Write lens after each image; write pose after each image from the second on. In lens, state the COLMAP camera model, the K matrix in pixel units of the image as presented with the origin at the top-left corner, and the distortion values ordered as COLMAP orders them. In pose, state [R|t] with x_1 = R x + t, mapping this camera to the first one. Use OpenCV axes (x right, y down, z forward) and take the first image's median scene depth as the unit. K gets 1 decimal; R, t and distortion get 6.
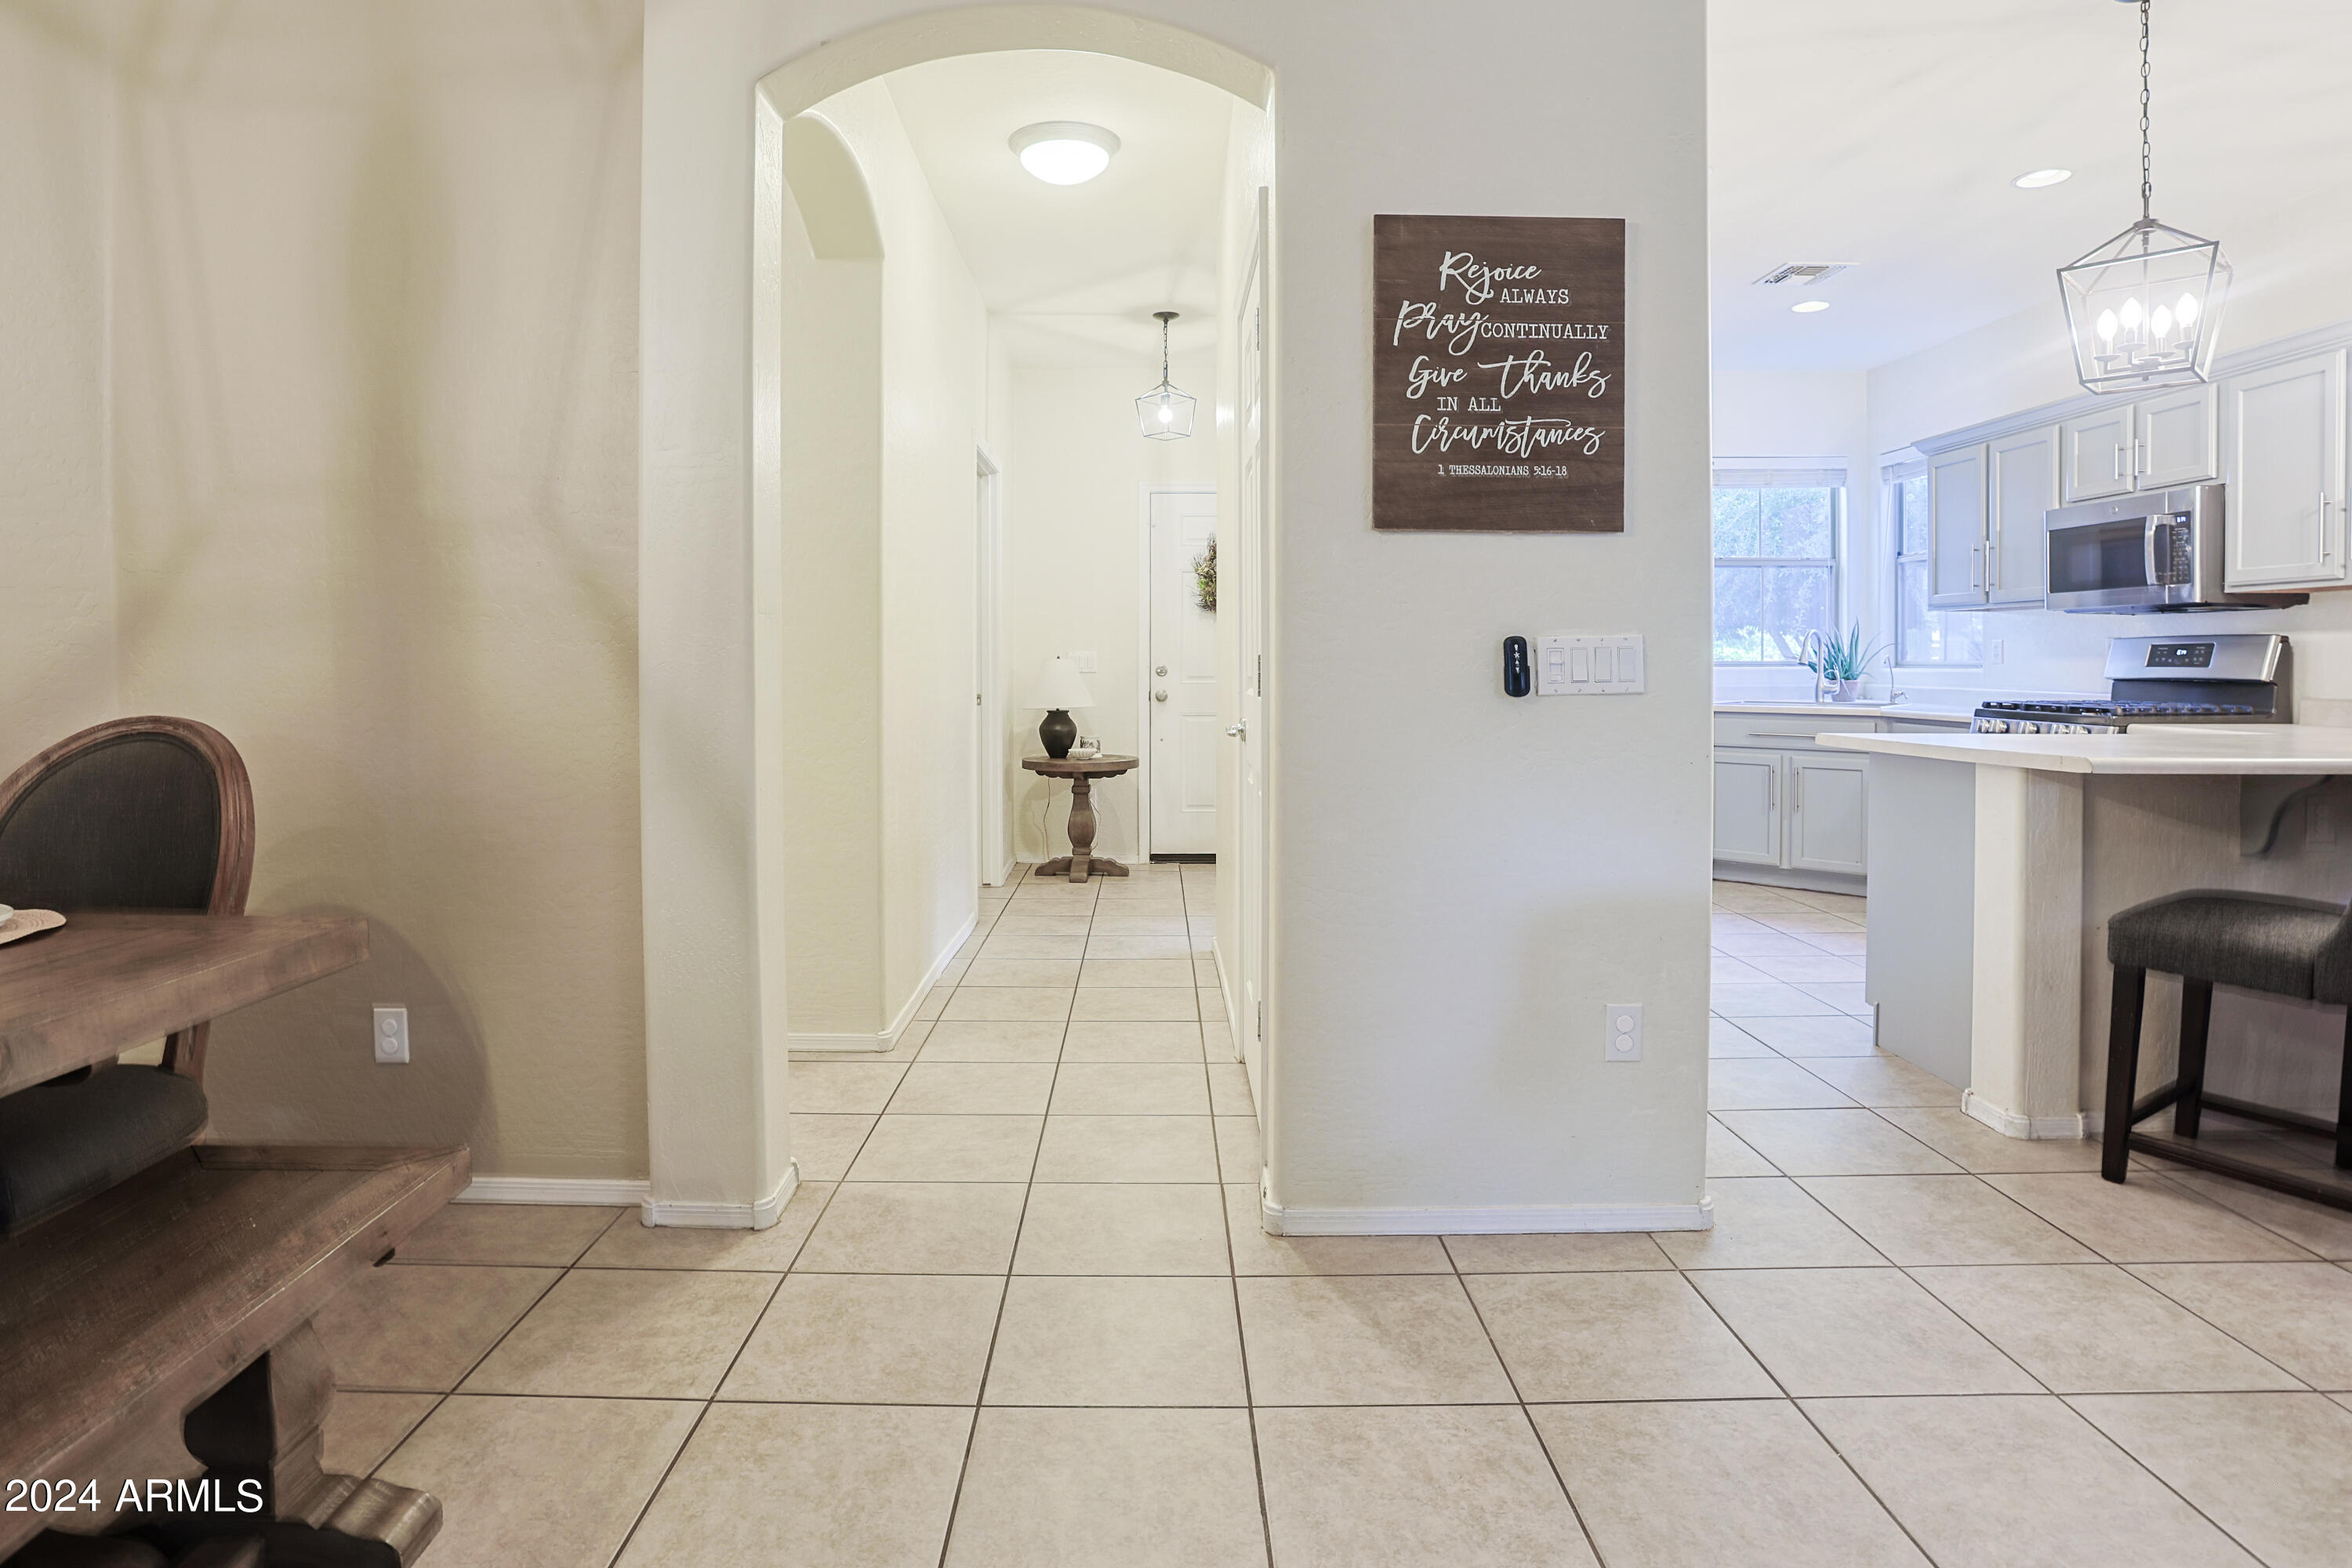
lens RADIAL K [[1290.1, 0, 1181.6], [0, 1290.1, 711.8], [0, 0, 1]] dist [-0.001456, 0.001908]
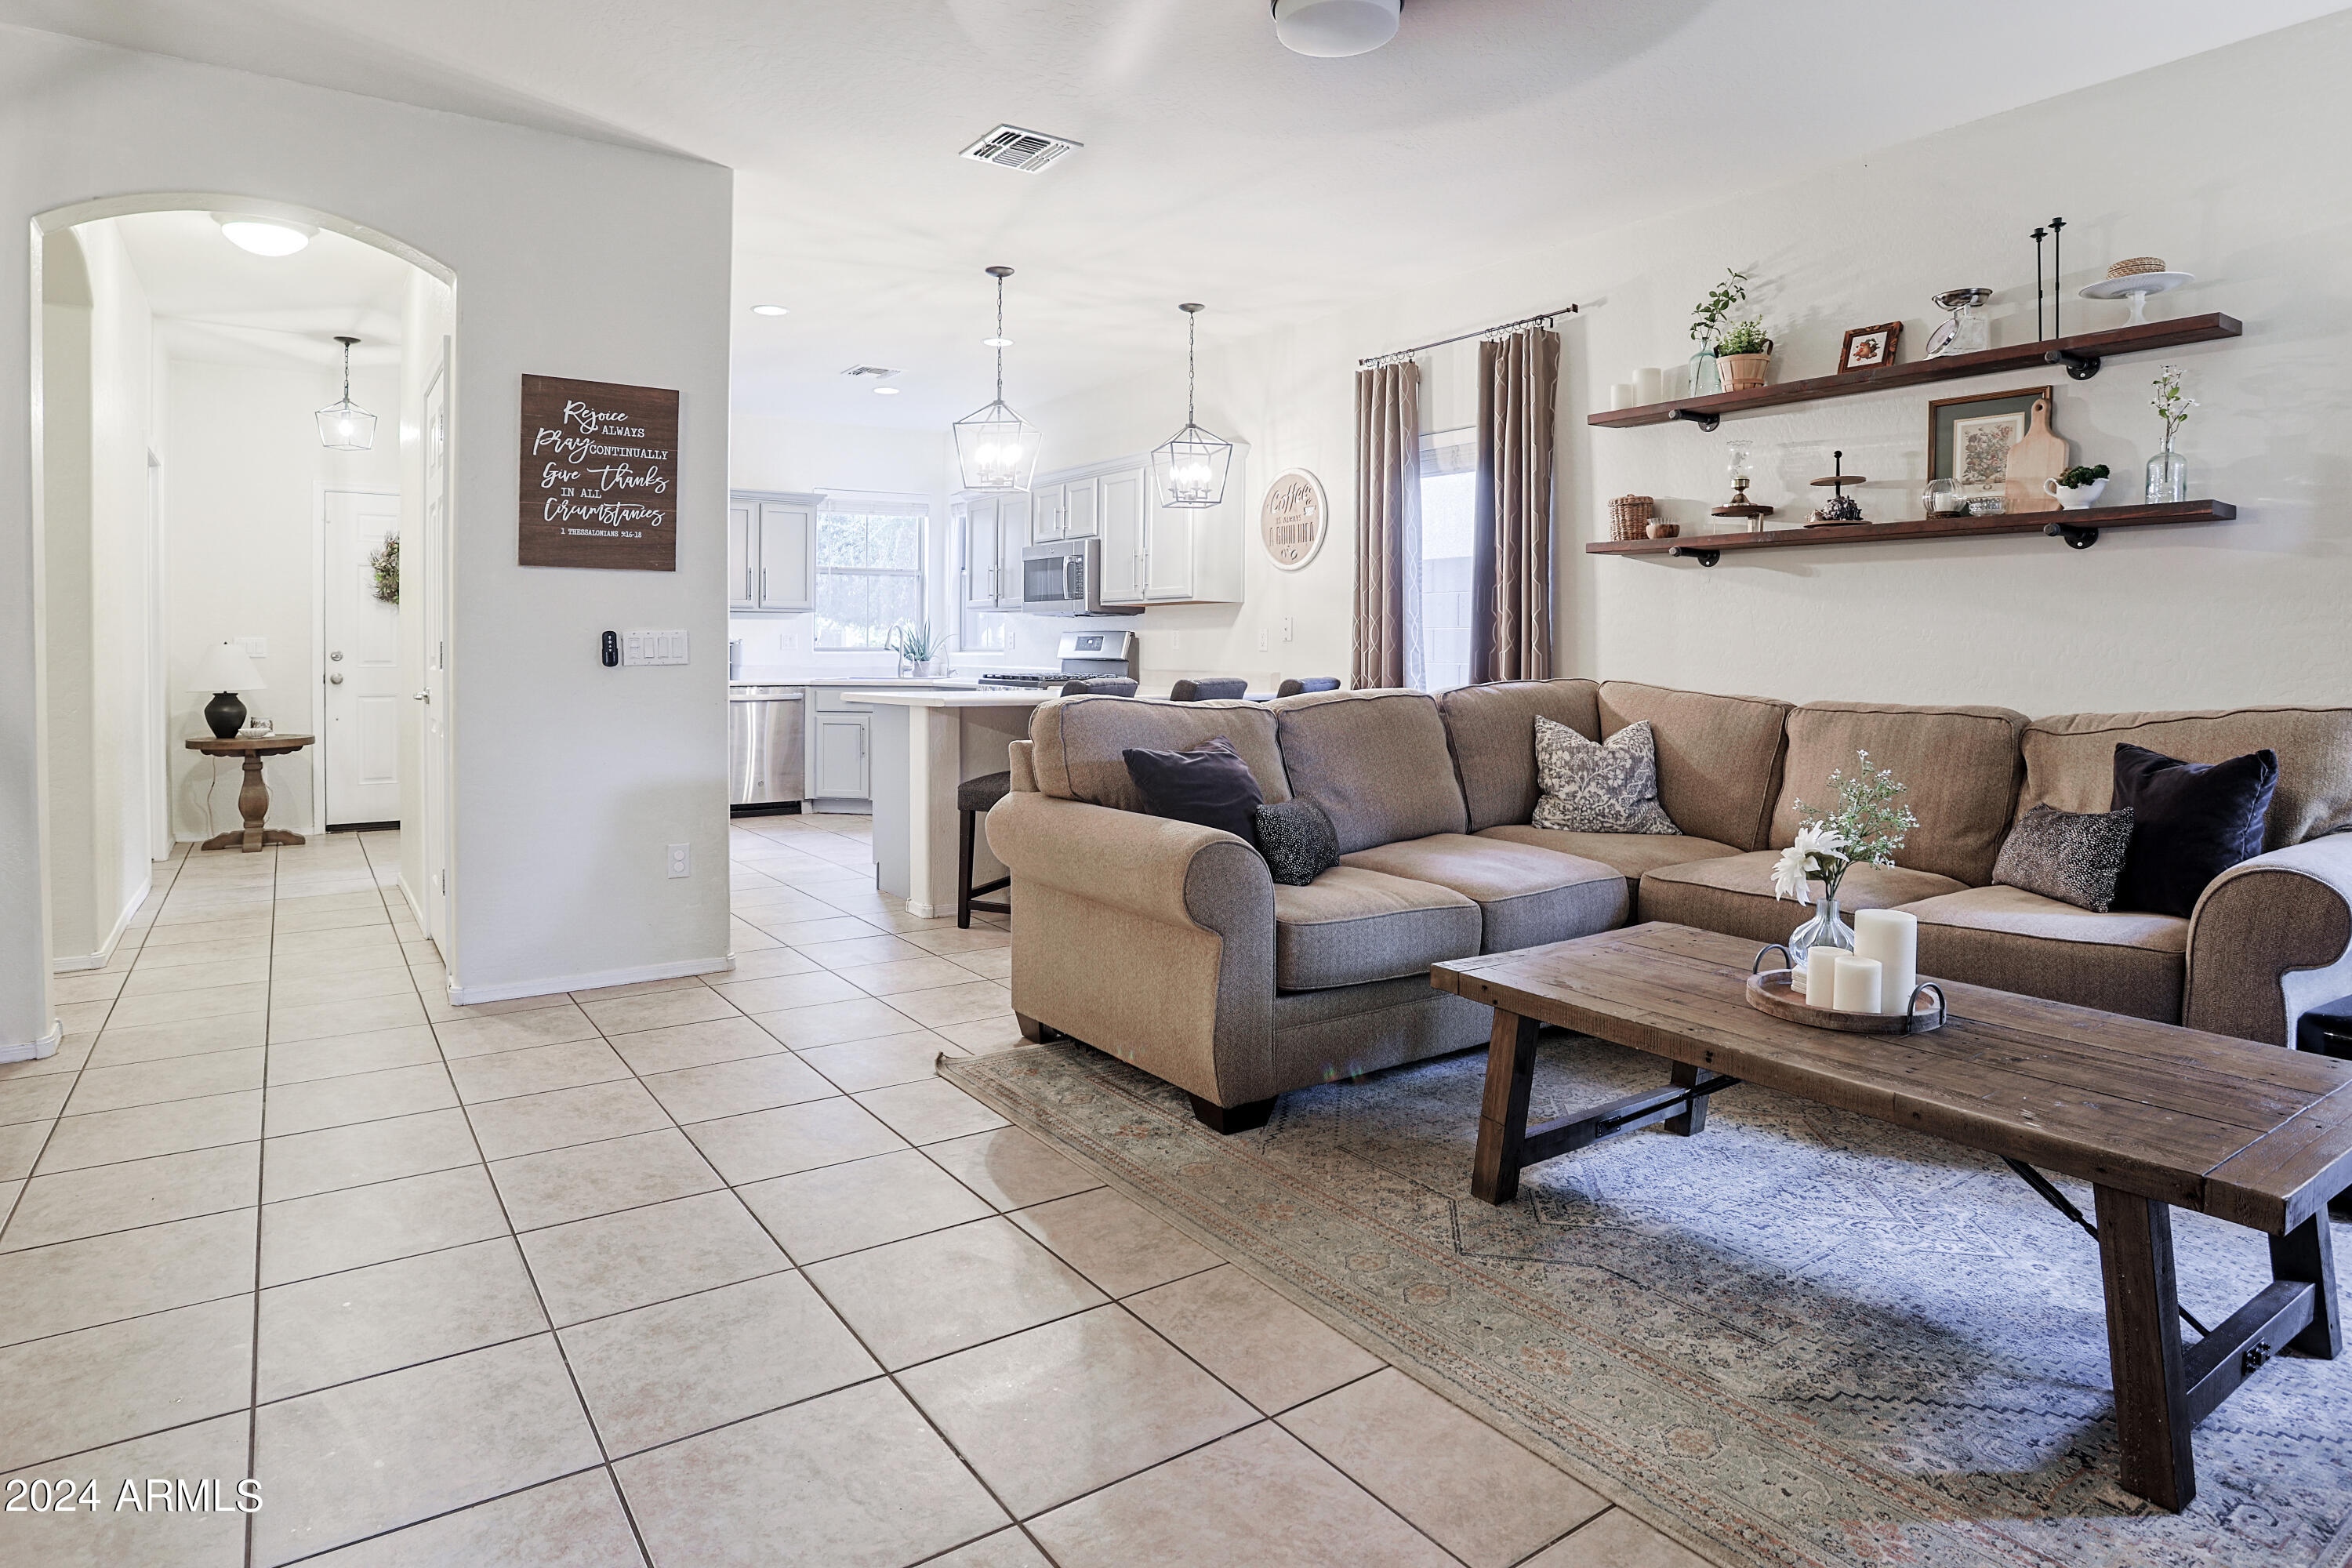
lens RADIAL K [[1330.9, 0, 1176.1], [0, 1330.9, 641.3], [0, 0, 1]] dist [-0.047609, 0.001907]
pose [[0.838875, 0.004063, 0.544309, -0.033094], [0.020220, 0.999049, -0.038619, 0.020199], [-0.543949, 0.043403, 0.837995, -0.459611]]
